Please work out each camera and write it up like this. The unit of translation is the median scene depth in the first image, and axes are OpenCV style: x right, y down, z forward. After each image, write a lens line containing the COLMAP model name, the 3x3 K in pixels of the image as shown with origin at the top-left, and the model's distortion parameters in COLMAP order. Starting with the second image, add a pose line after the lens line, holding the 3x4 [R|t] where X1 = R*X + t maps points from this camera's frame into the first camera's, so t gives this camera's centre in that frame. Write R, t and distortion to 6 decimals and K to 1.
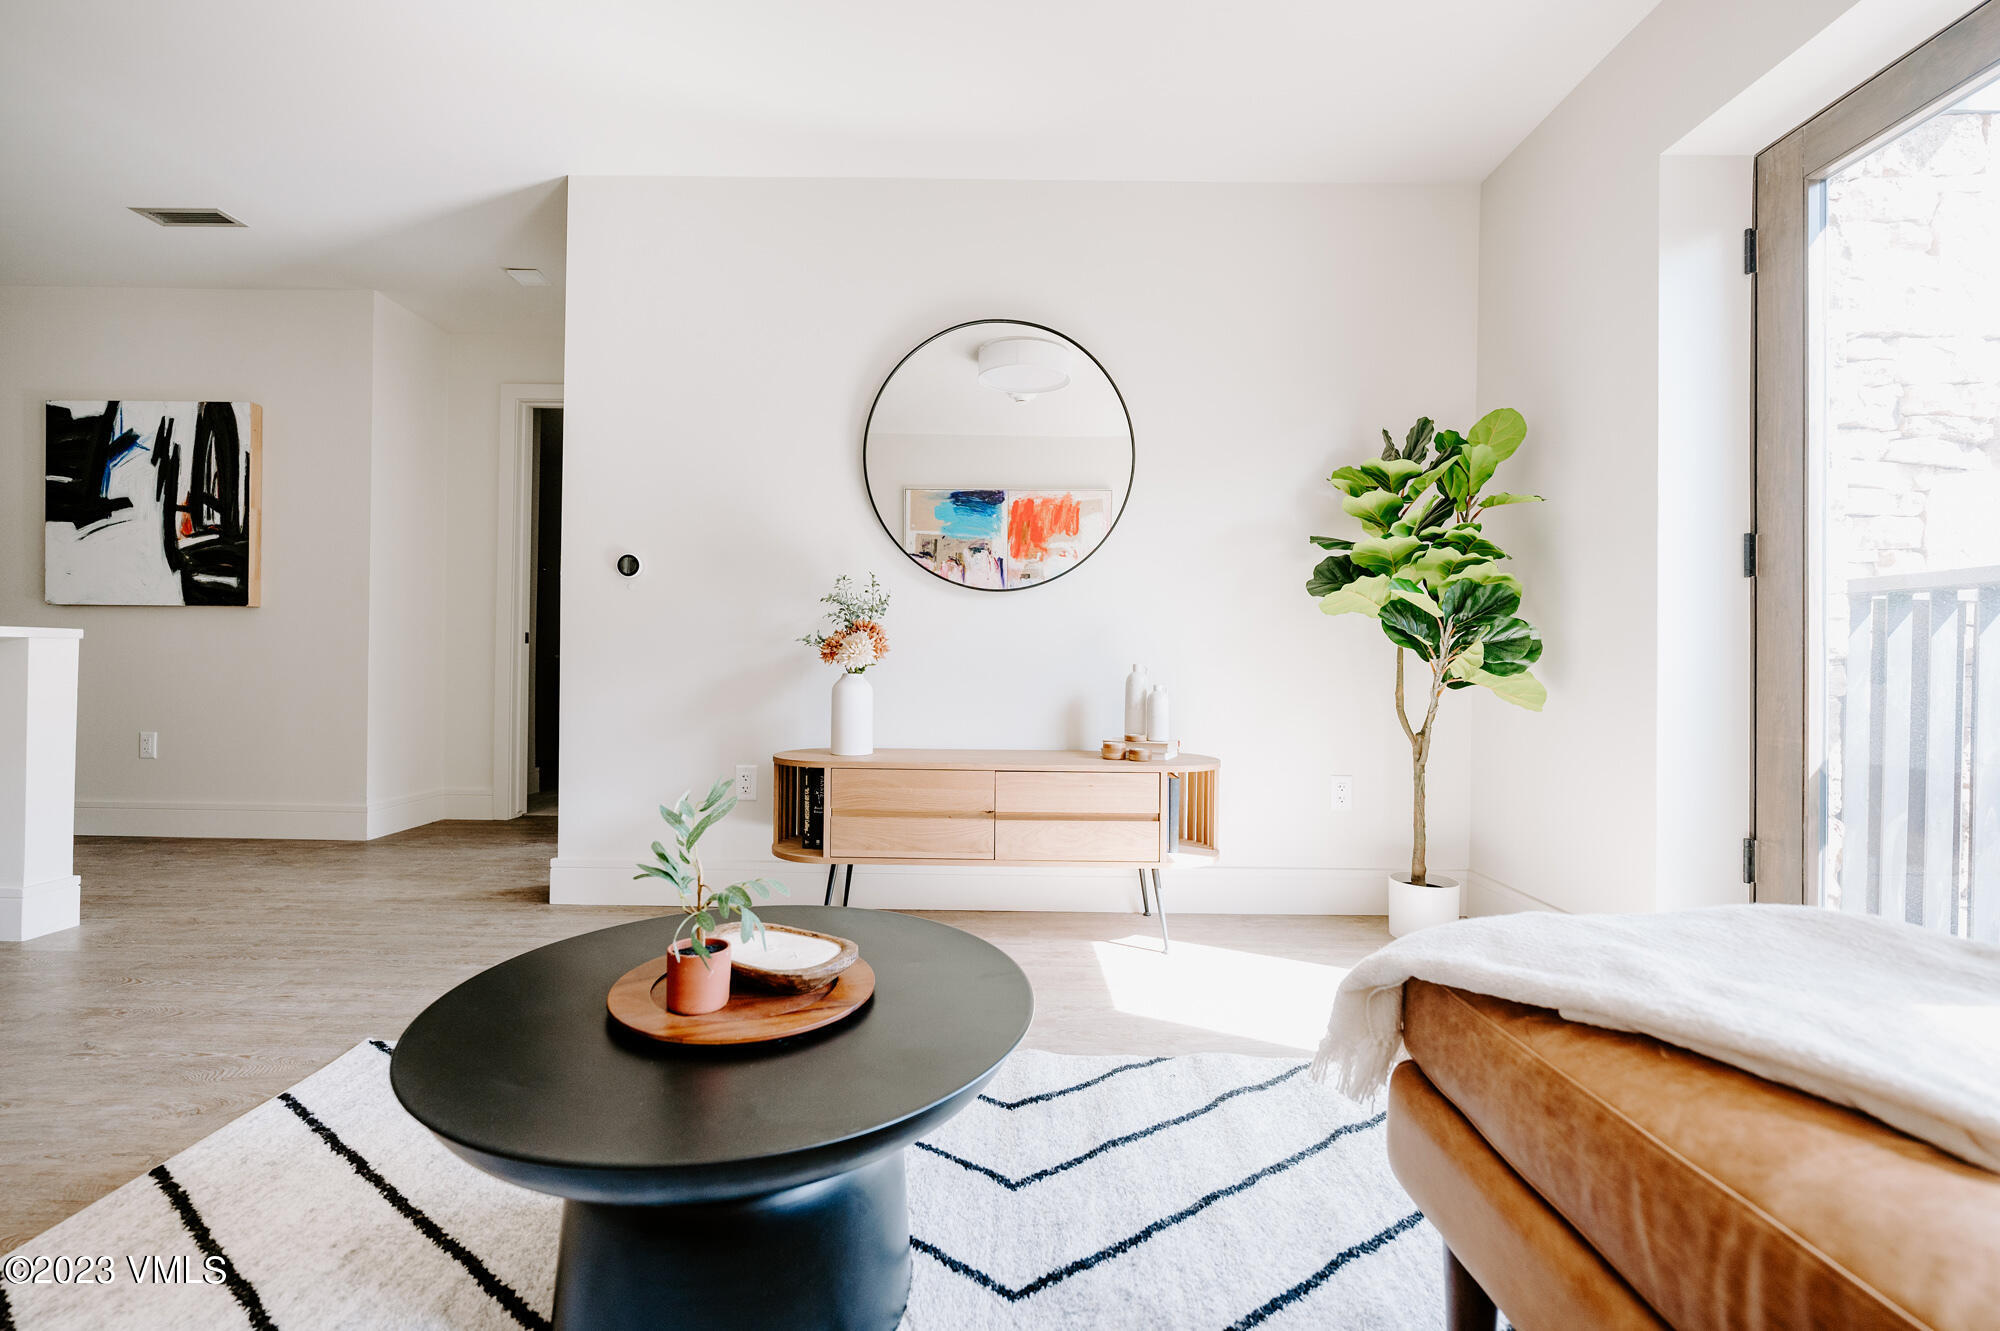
lens RADIAL K [[814.6, 0, 999.2], [0, 814.6, 663.5], [0, 0, 1]] dist [0.002319, 0.000011]
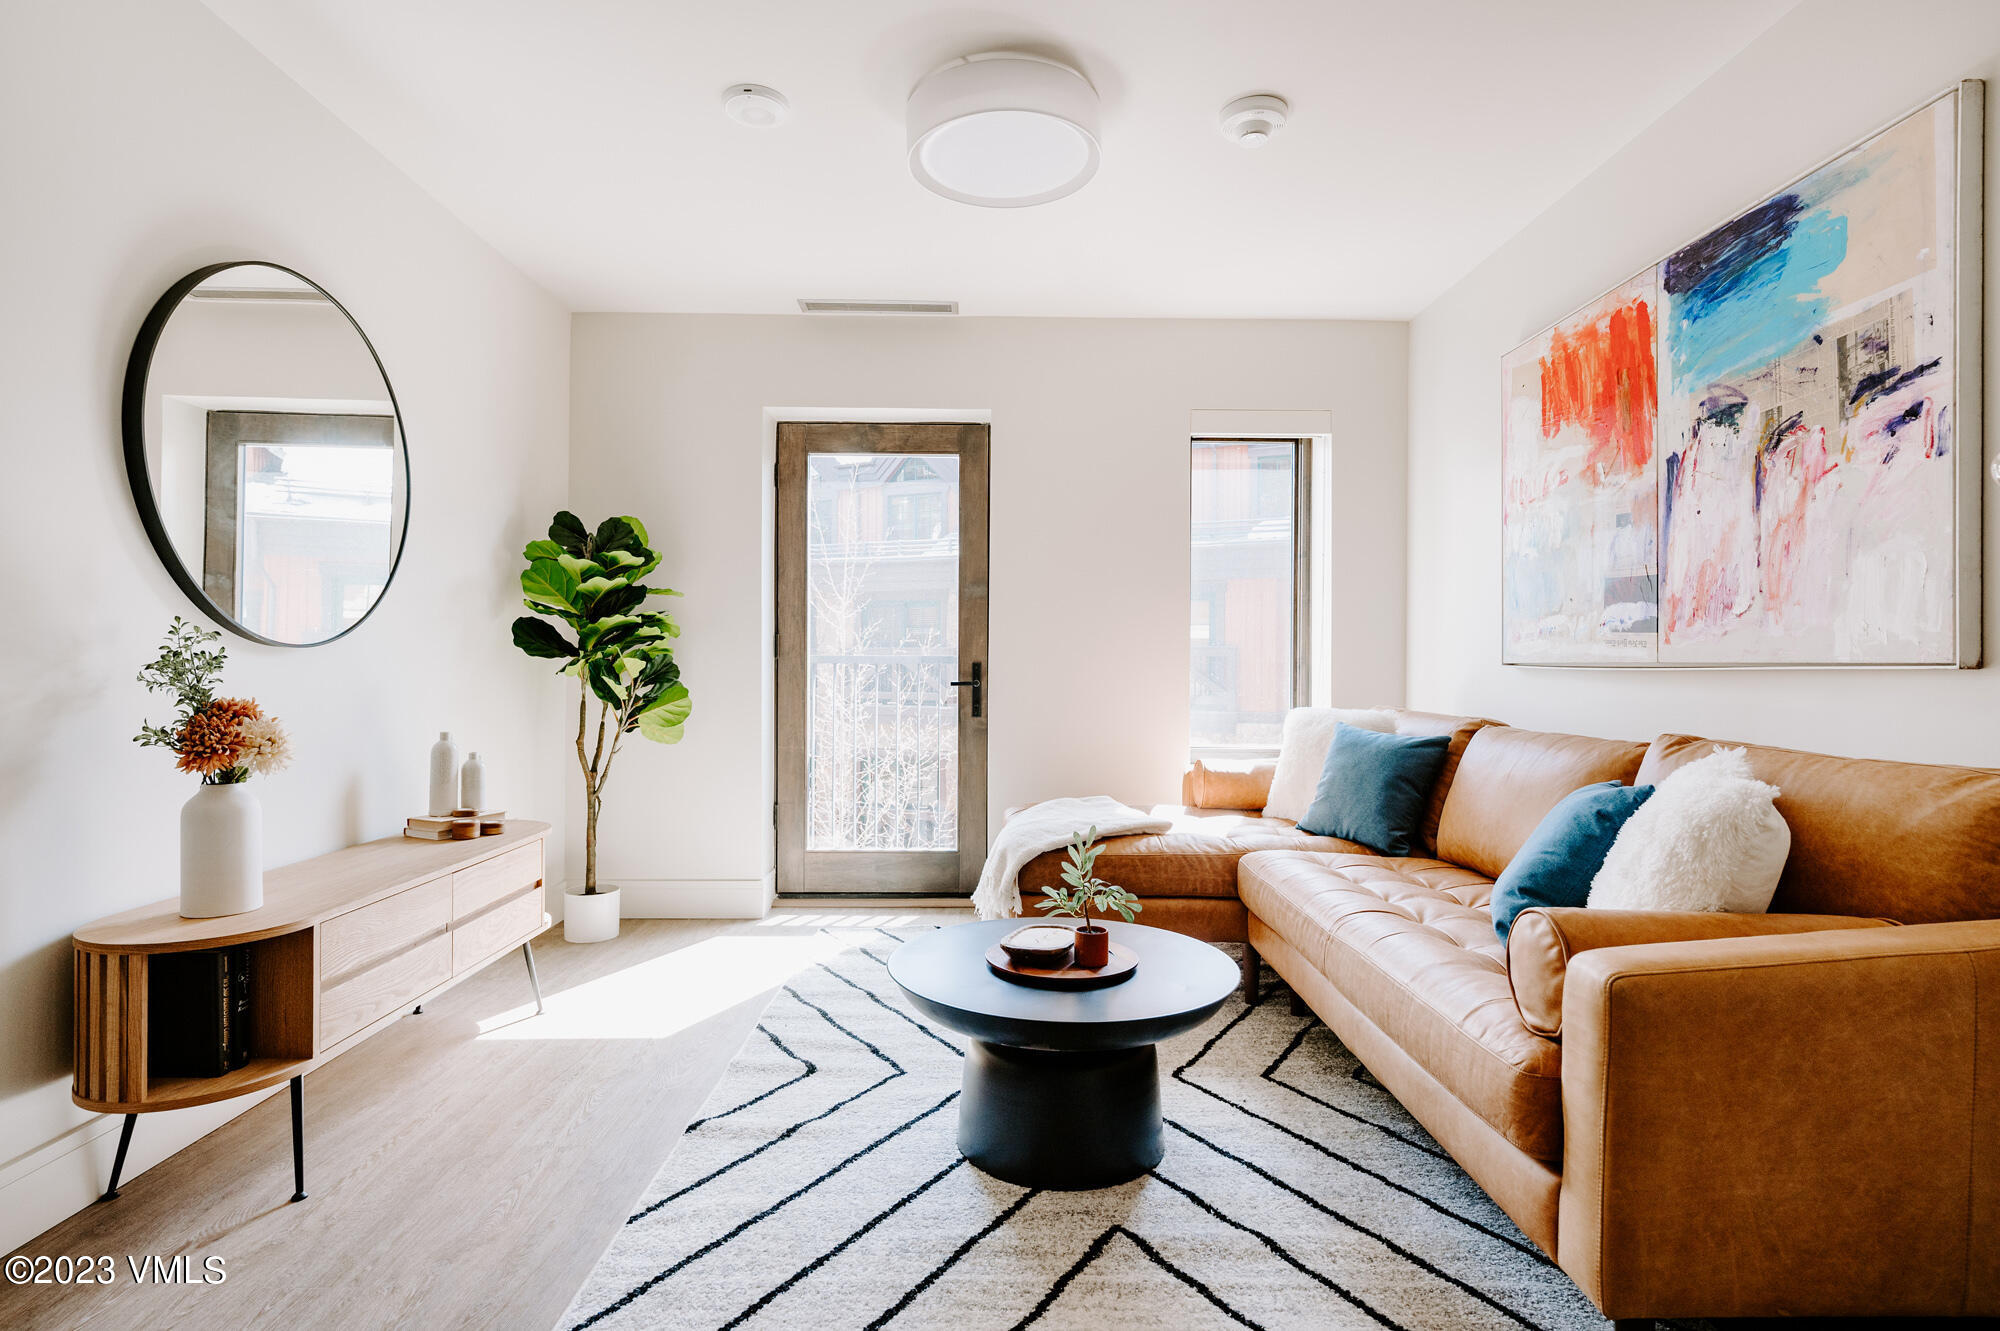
lens RADIAL K [[1003.7, 0, 1002.4], [0, 1003.7, 671.1], [0, 0, 1]] dist [0.000827, -0.000044]
pose [[-0.031099, -0.002431, 0.999513, -0.980534], [0.001424, 0.999996, 0.002476, -0.062074], [-0.999515, 0.001500, -0.031095, 0.452356]]
